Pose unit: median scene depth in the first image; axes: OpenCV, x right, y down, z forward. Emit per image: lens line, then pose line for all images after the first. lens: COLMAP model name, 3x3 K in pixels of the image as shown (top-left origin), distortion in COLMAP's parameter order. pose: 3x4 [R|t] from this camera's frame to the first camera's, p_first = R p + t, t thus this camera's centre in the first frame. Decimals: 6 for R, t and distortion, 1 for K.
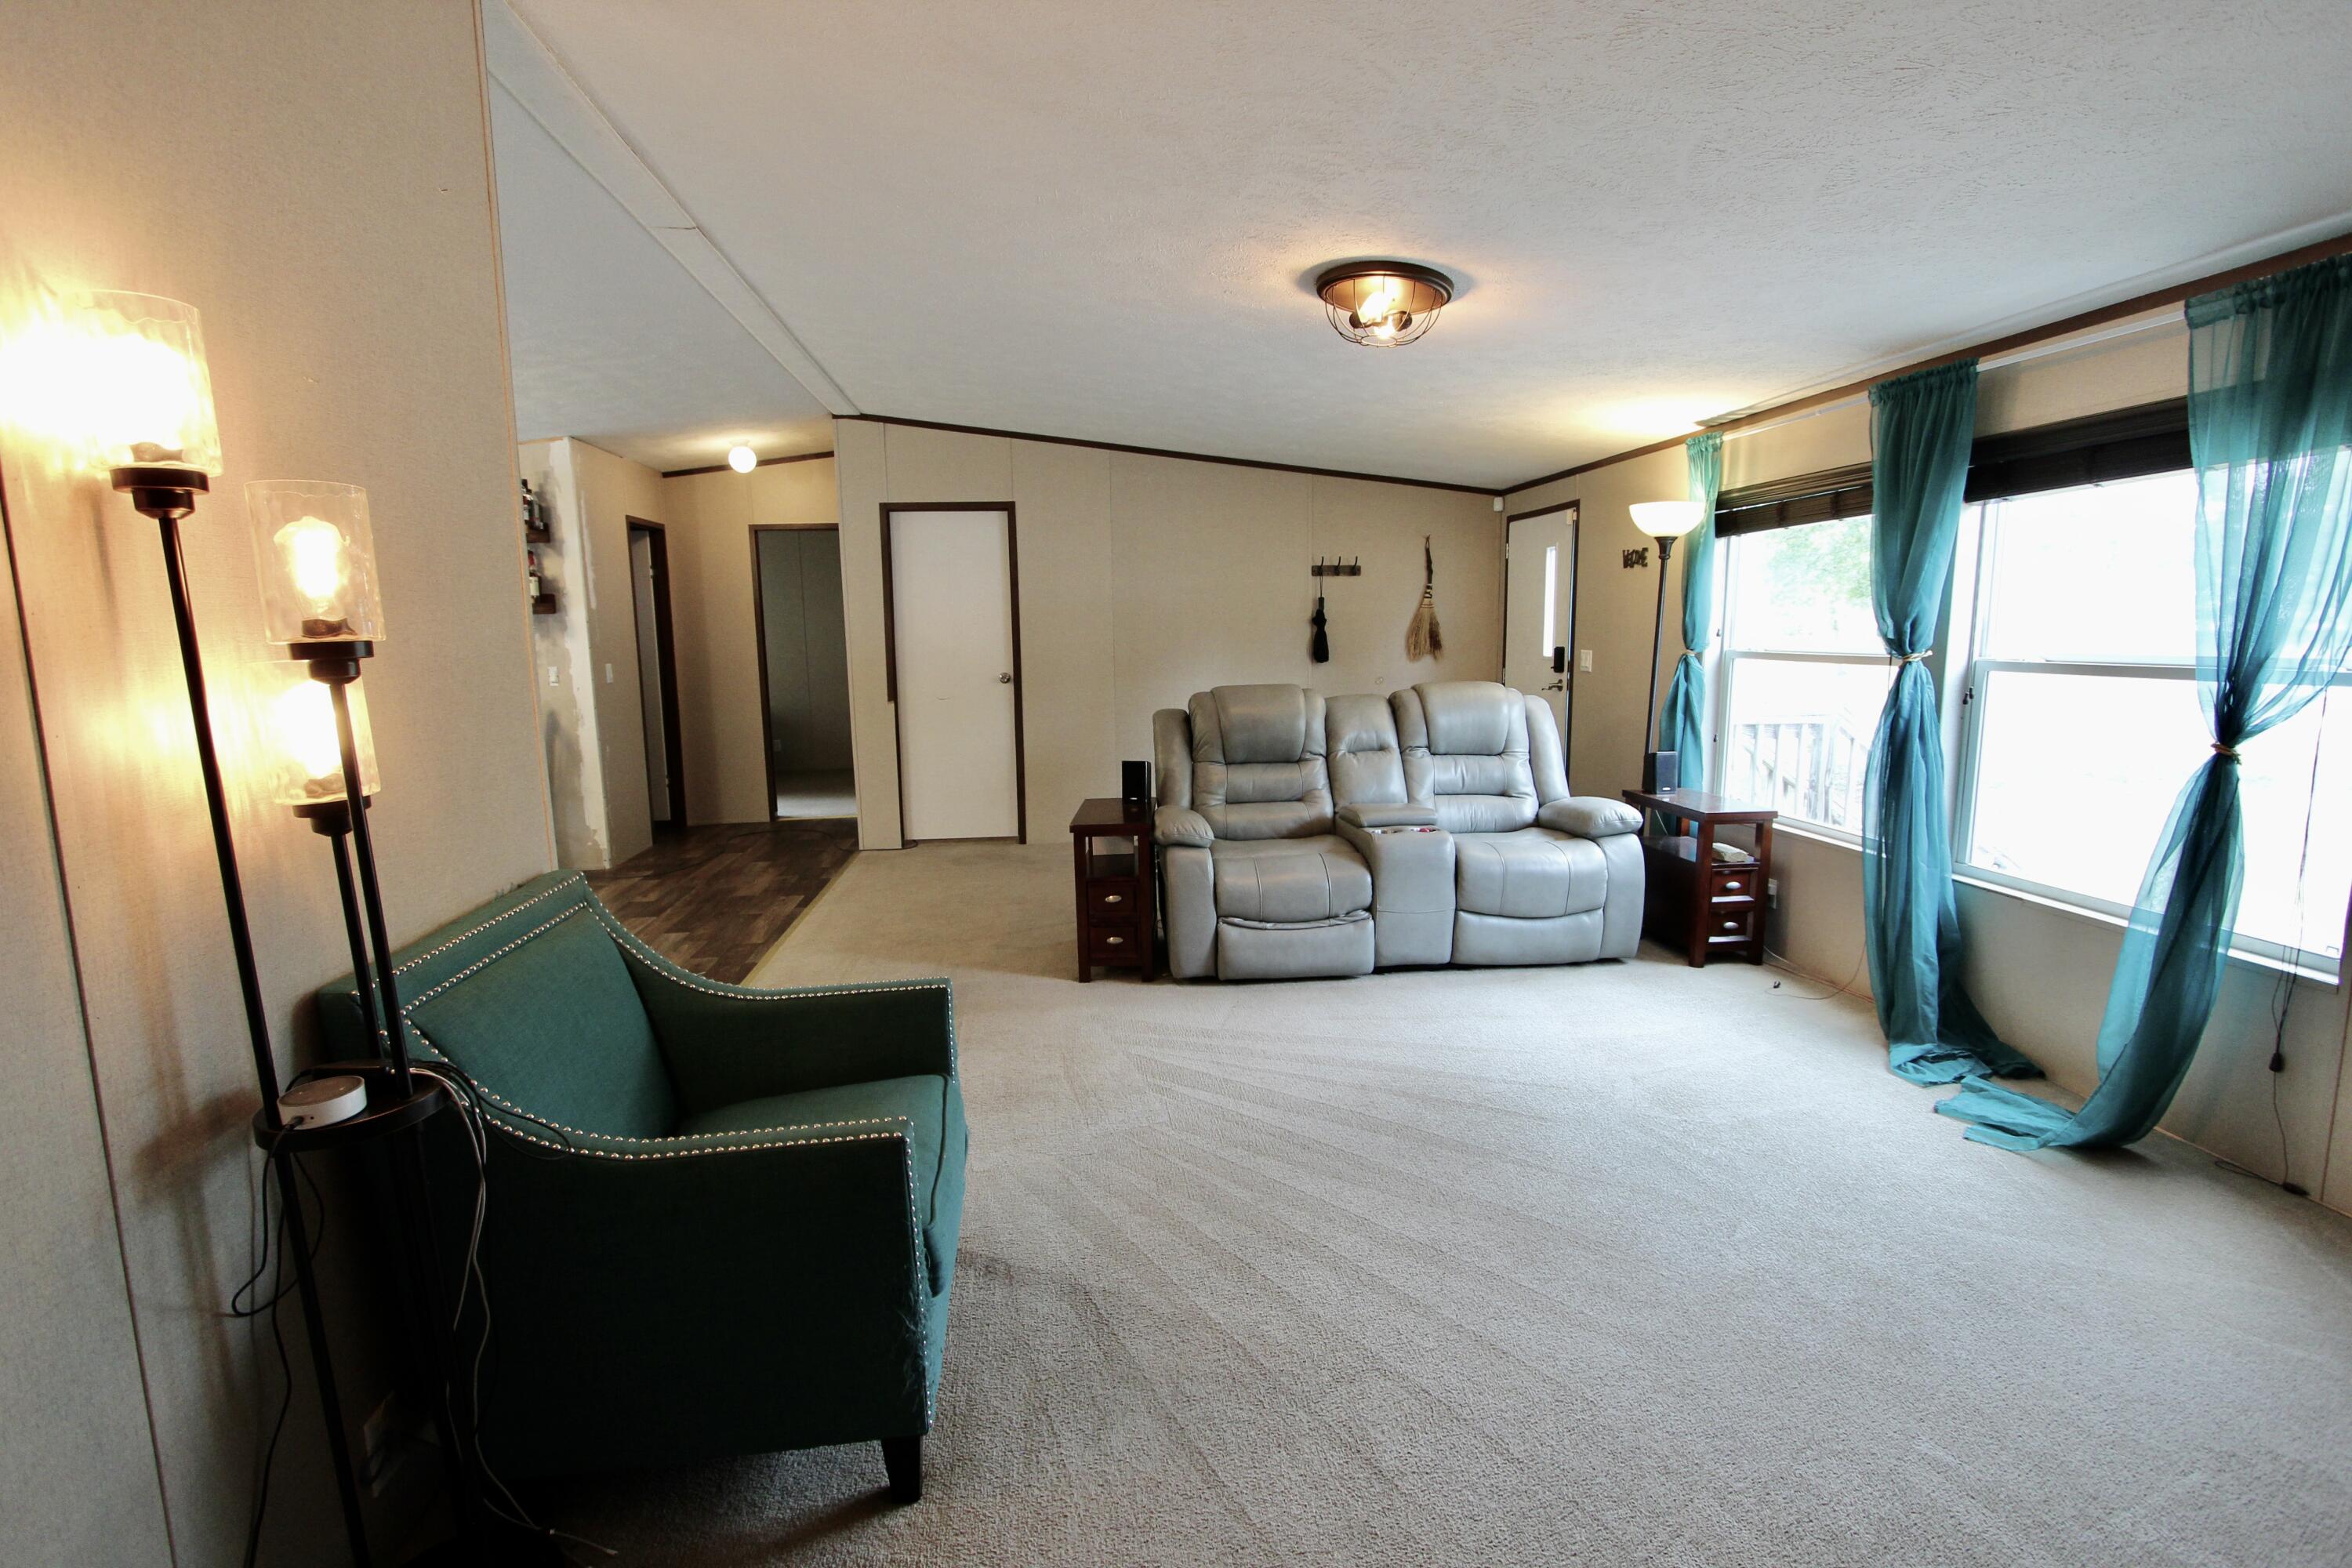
lens RADIAL K [[1084.8, 0, 1161.6], [0, 1084.8, 788.5], [0, 0, 1]] dist [-0.016282, 0.001876]
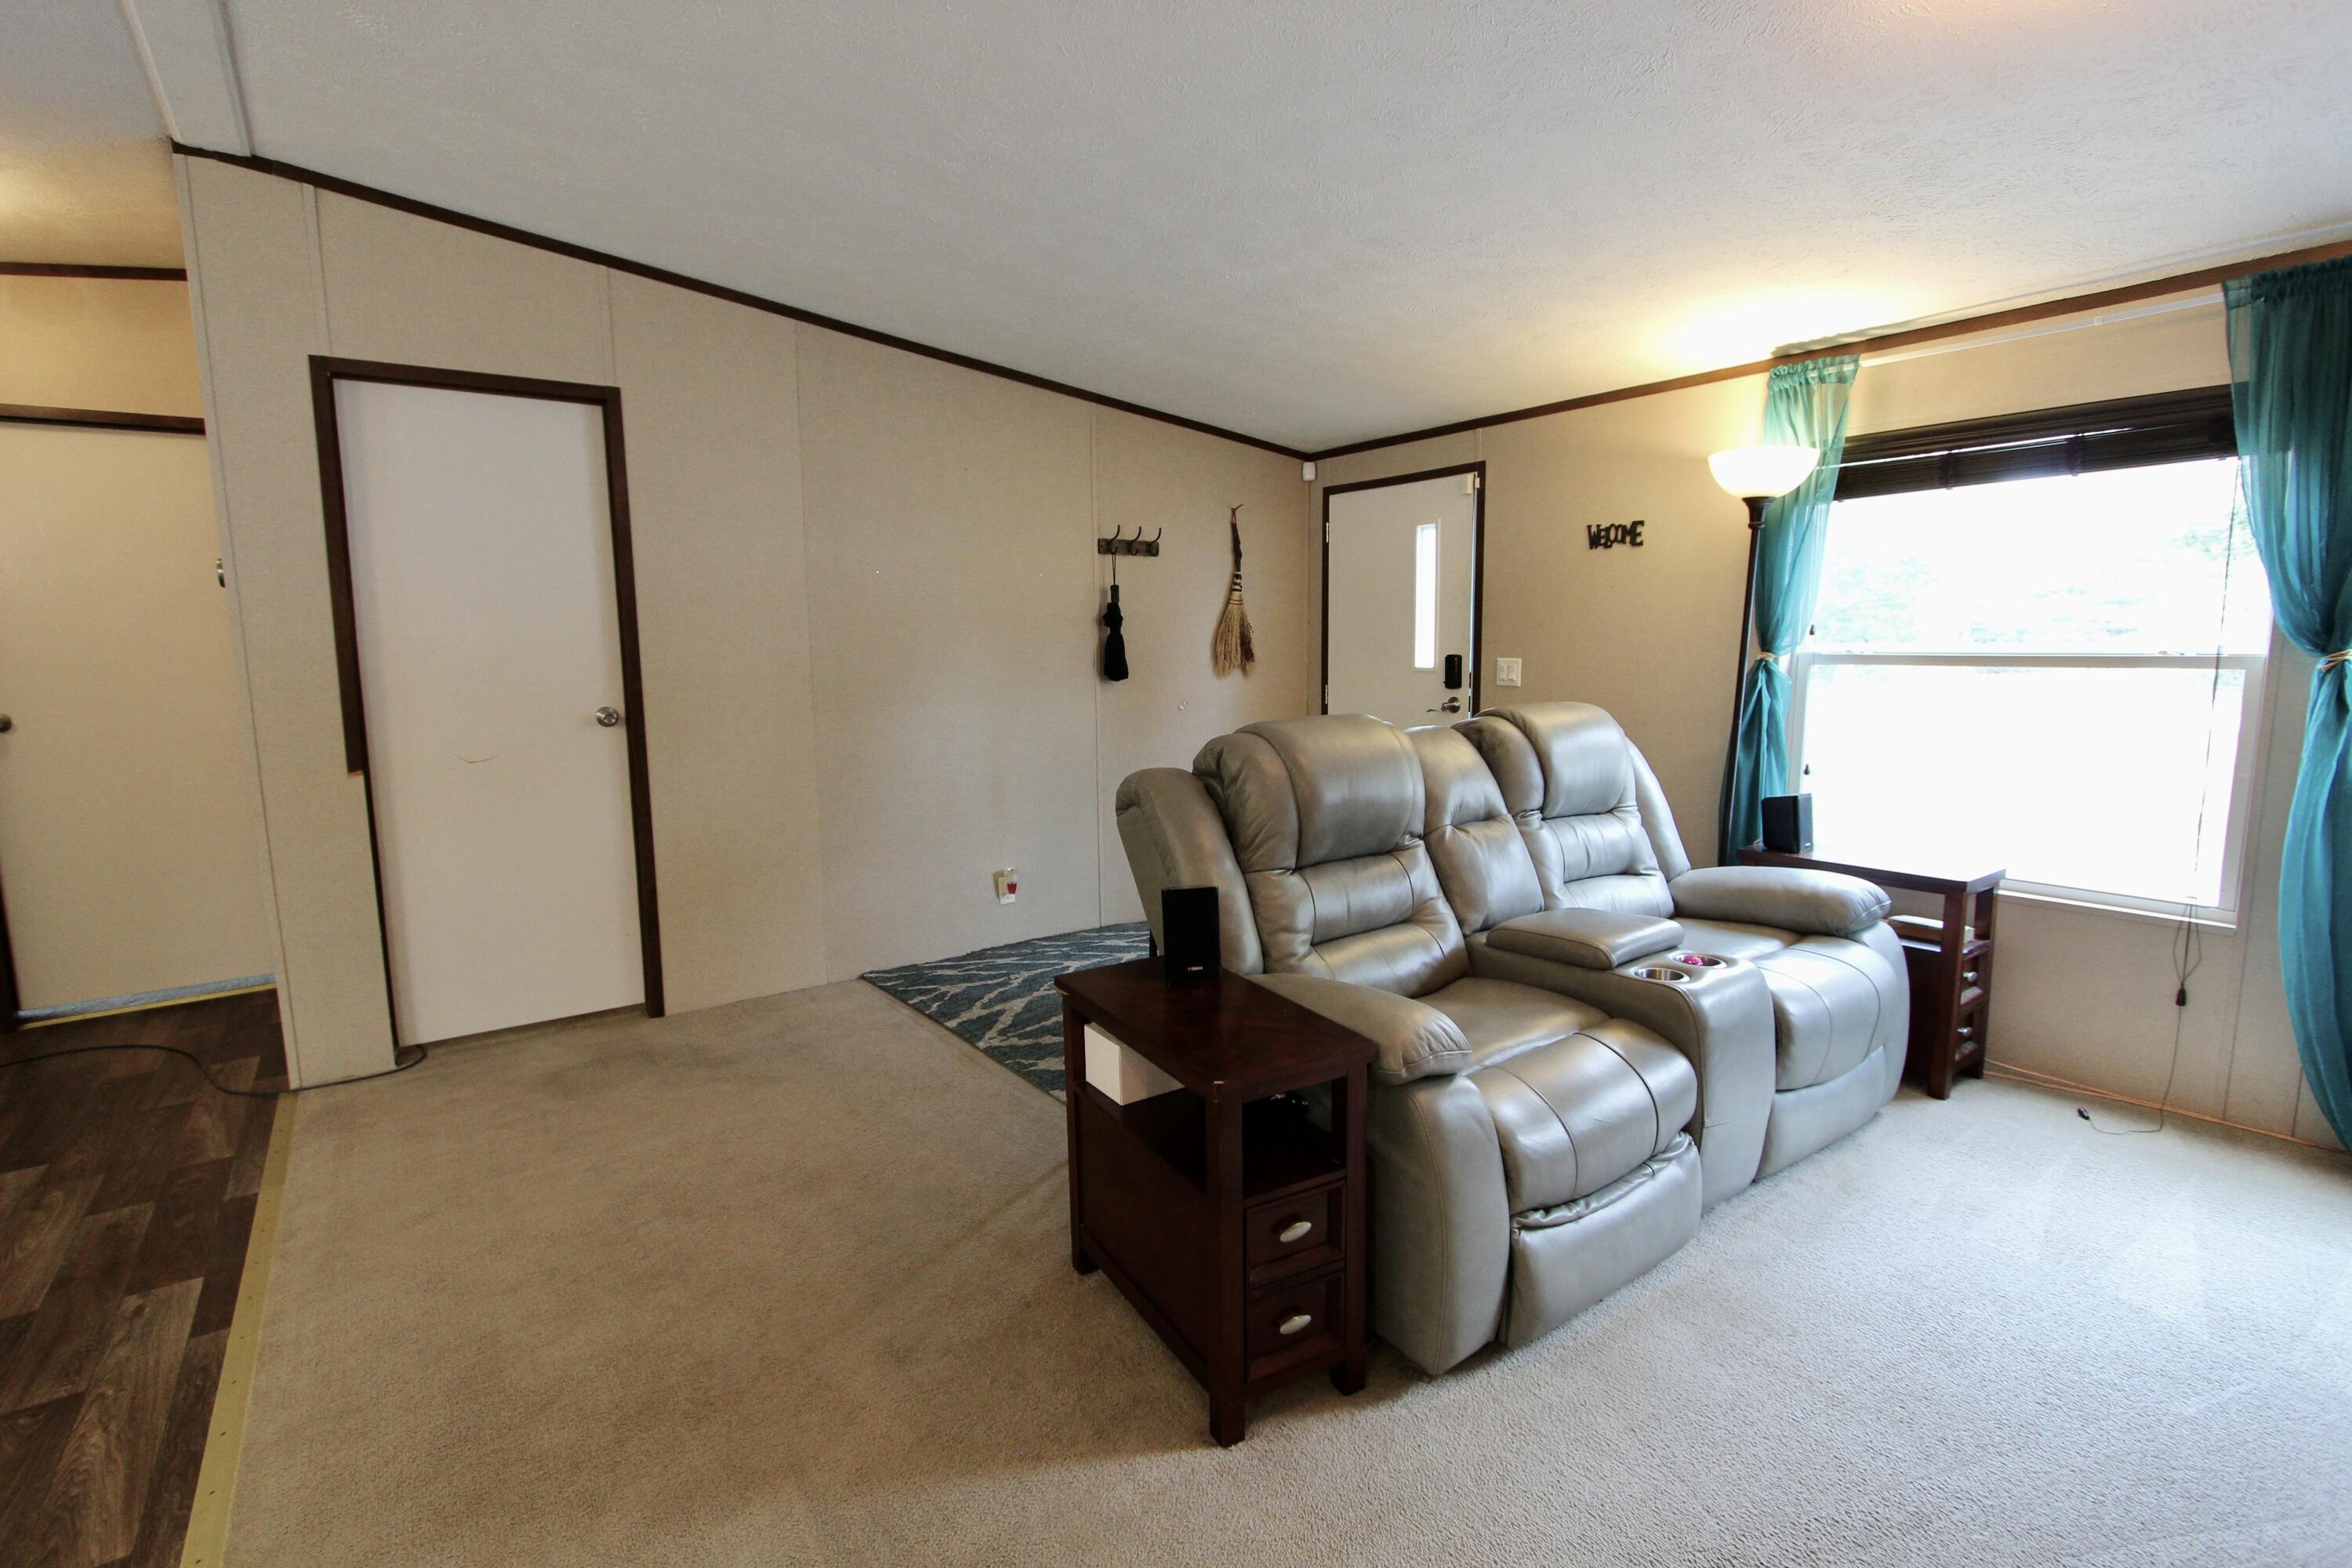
lens RADIAL K [[1084.8, 0, 1163.7], [0, 1084.8, 782.2], [0, 0, 1]] dist [-0.016282, 0.001876]
pose [[0.862110, -0.059994, 0.503157, -0.201449], [0.073579, 0.997264, -0.007162, -0.051365], [-0.501351, 0.043196, 0.864165, 0.452283]]
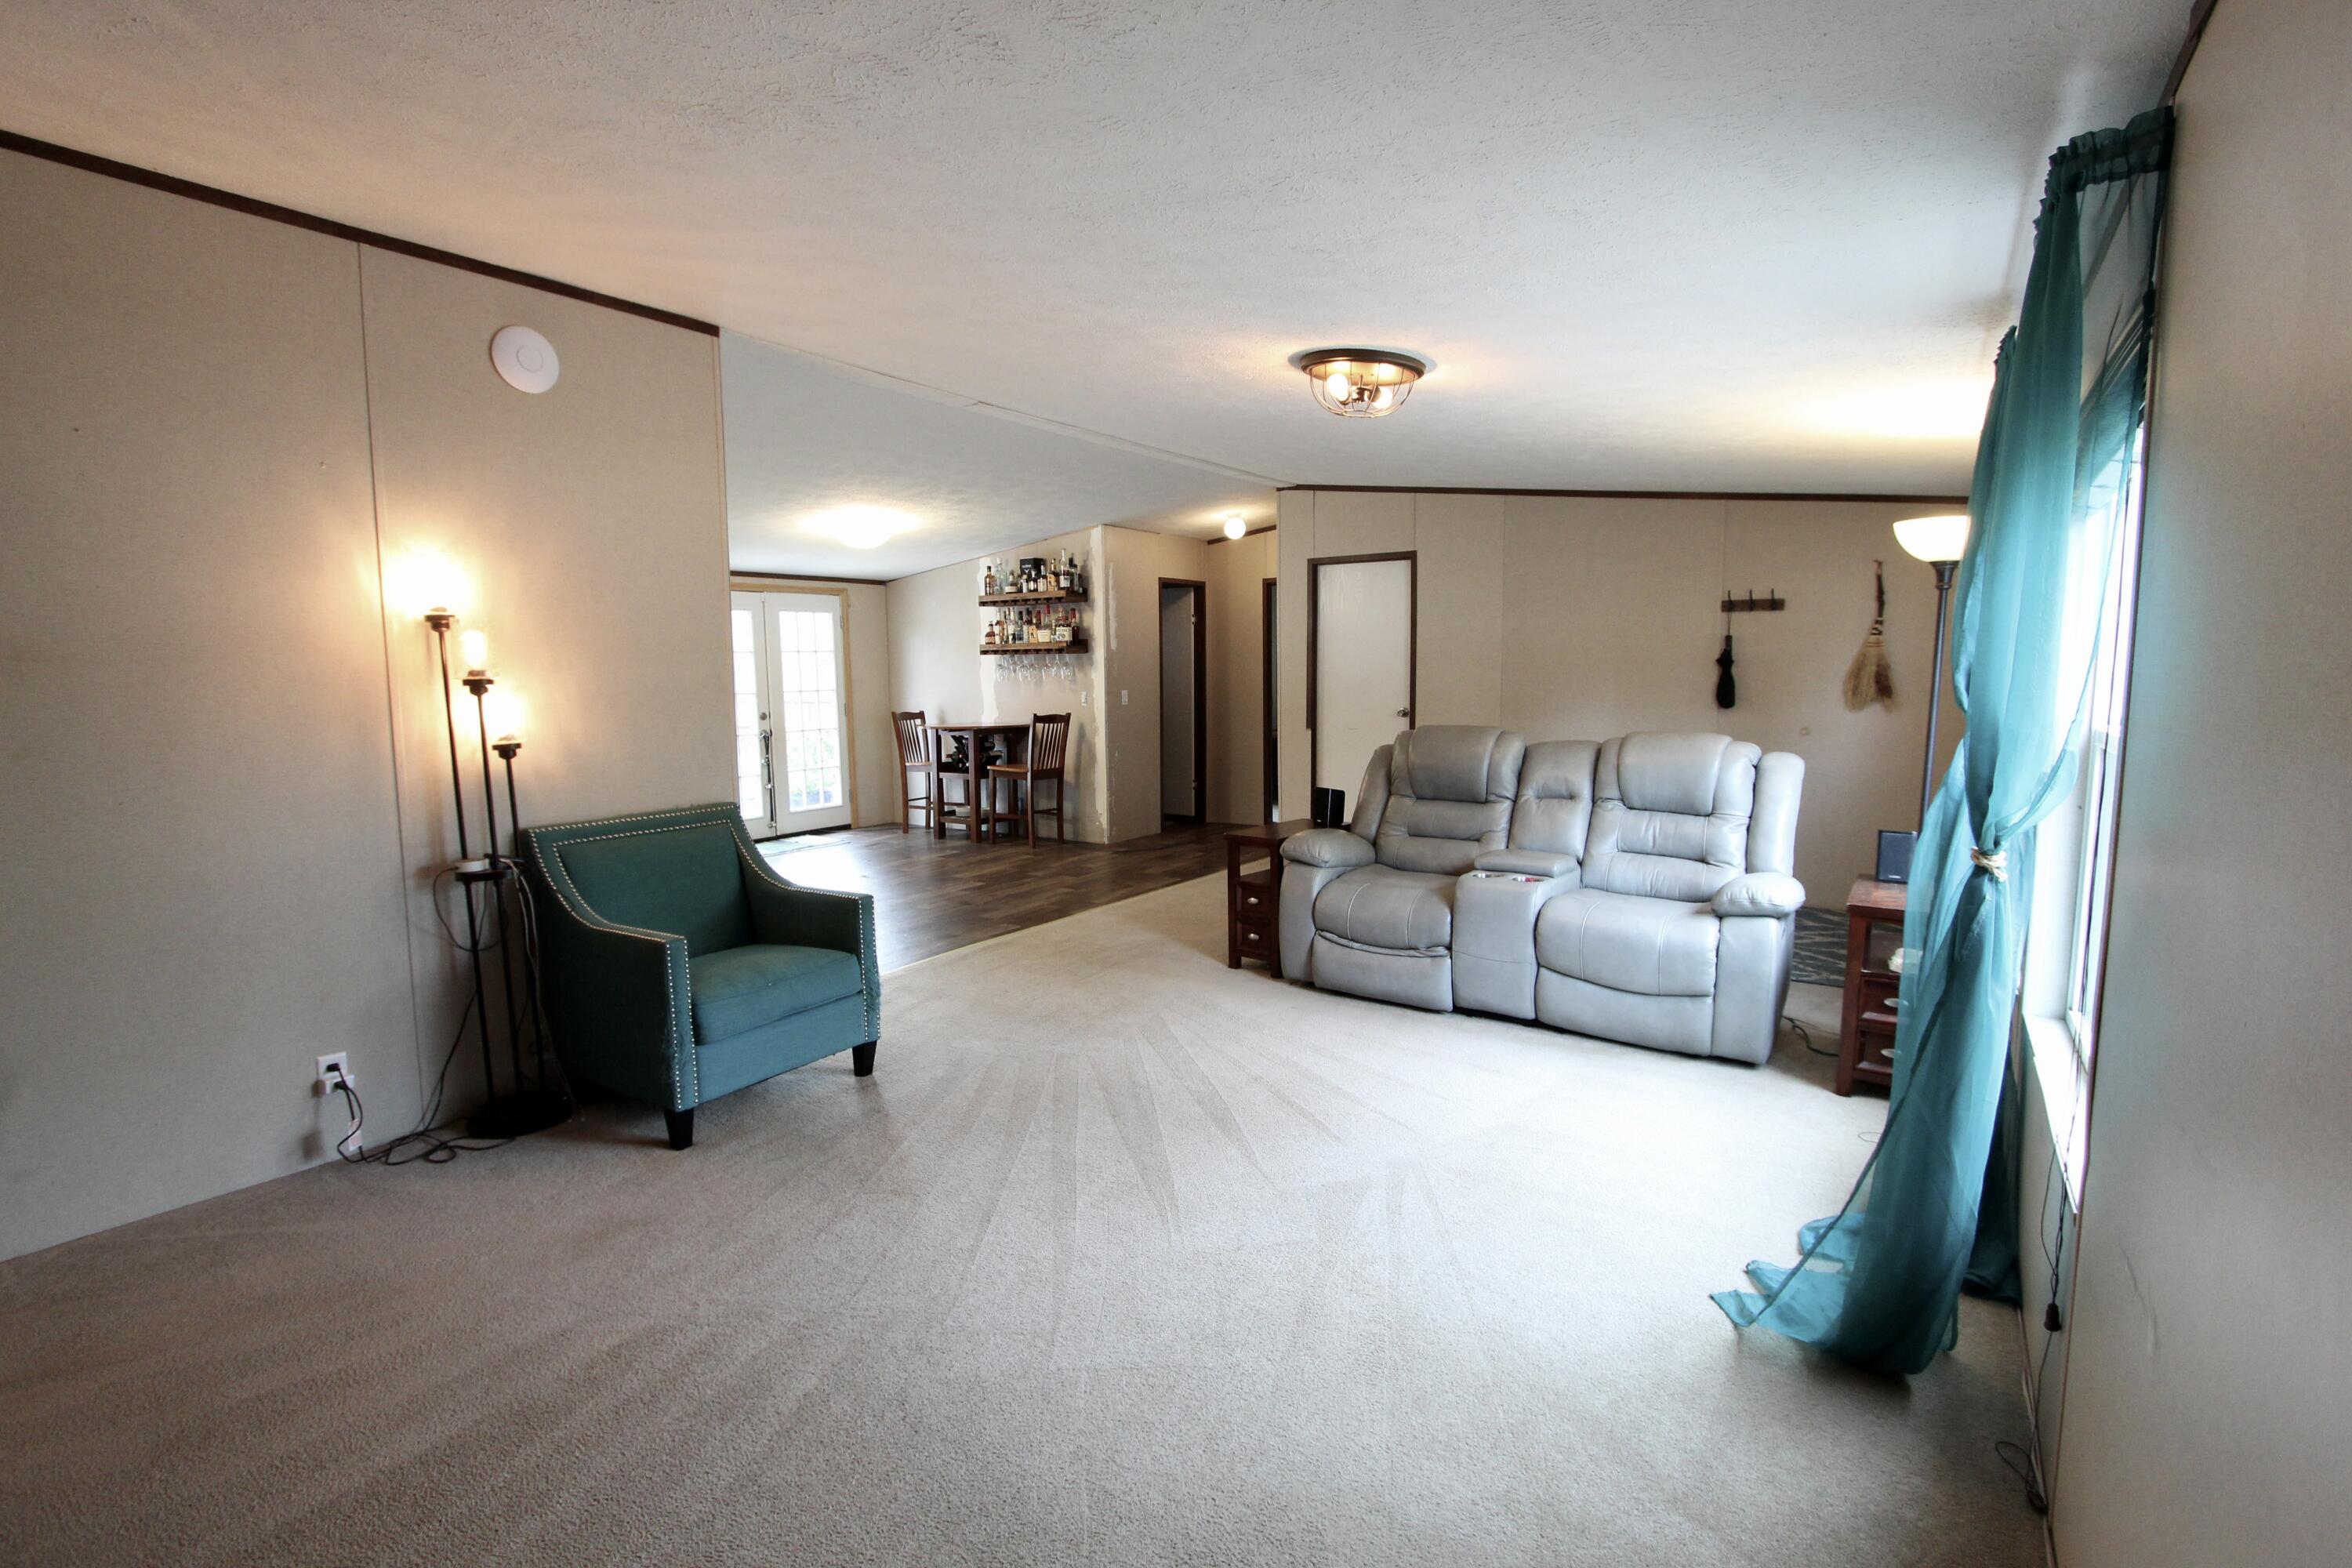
lens RADIAL K [[1084.8, 0, 1163.6], [0, 1084.8, 779.8], [0, 0, 1]] dist [-0.016282, 0.001876]
pose [[0.751986, 0.076170, -0.654764, 0.441392], [-0.099734, 0.995013, 0.001208, -0.013756], [0.651591, 0.064394, 0.755833, 0.032906]]
